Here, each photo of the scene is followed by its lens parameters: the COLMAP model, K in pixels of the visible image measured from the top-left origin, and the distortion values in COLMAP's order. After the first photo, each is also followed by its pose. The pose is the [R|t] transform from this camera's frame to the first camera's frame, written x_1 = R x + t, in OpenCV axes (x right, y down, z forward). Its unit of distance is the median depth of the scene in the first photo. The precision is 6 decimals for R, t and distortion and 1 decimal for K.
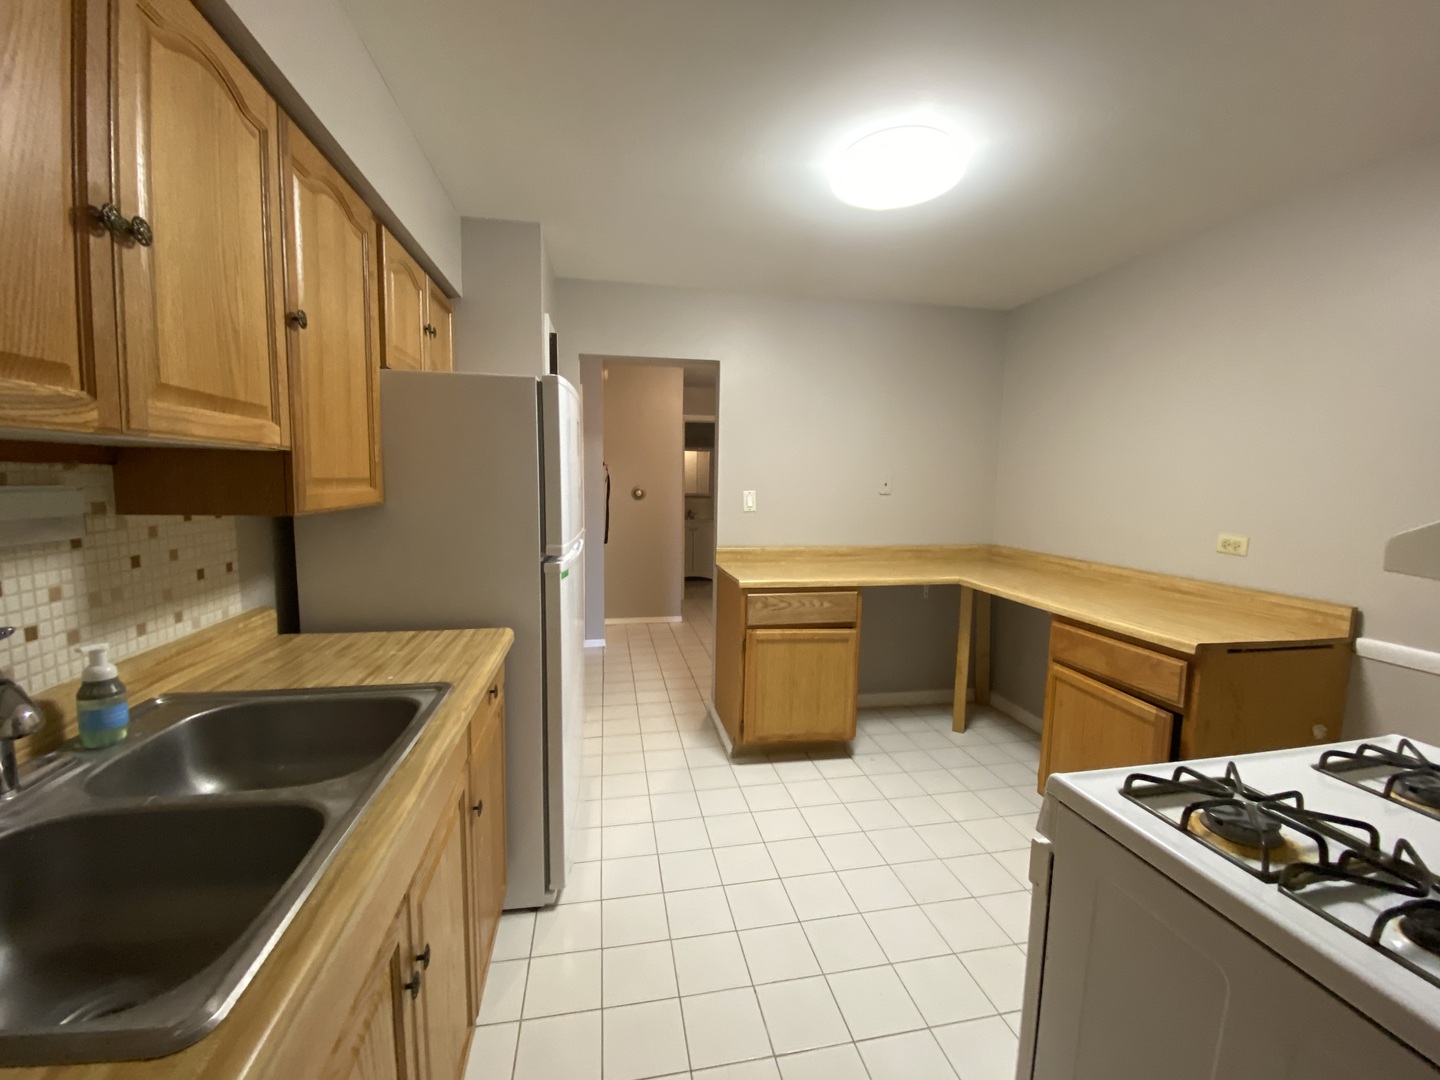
lens RADIAL K [[579.3, 0, 720.0], [0, 579.3, 540.0], [0, 0, 1]] dist [0.023453, -0.022398]
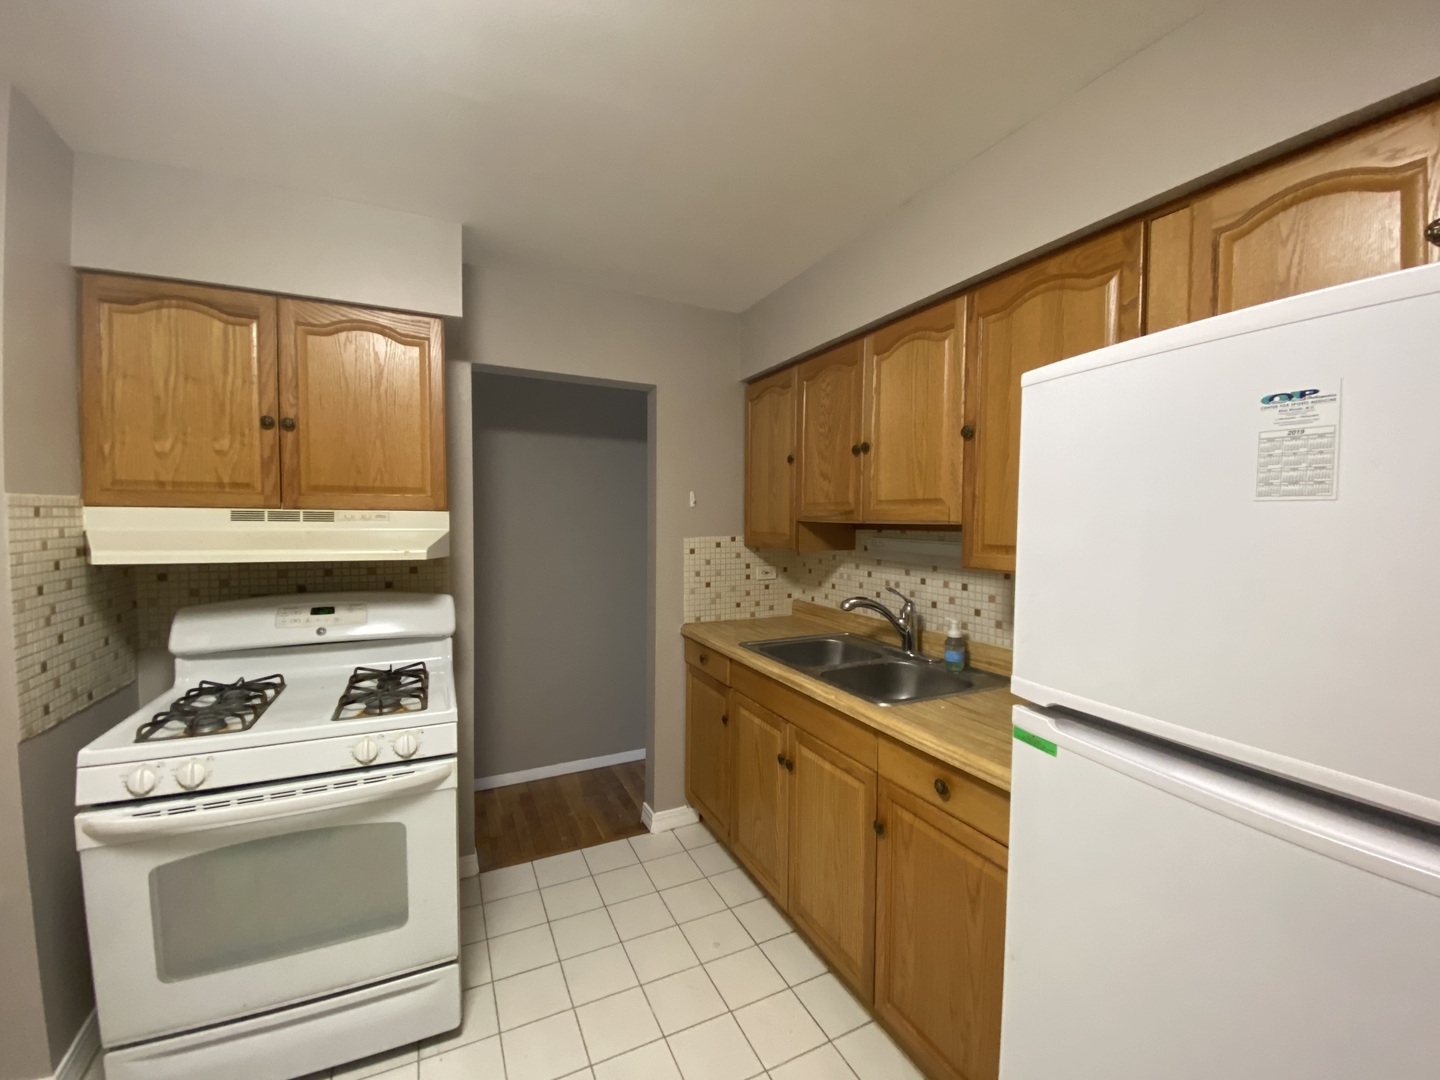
lens RADIAL K [[579.3, 0, 720.0], [0, 579.3, 540.0], [0, 0, 1]] dist [0.023453, -0.022398]
pose [[-0.968160, -0.011528, -0.250067, 0.166015], [-0.046555, 0.989804, 0.134613, -0.218354], [0.245966, 0.141969, -0.958825, 1.745420]]
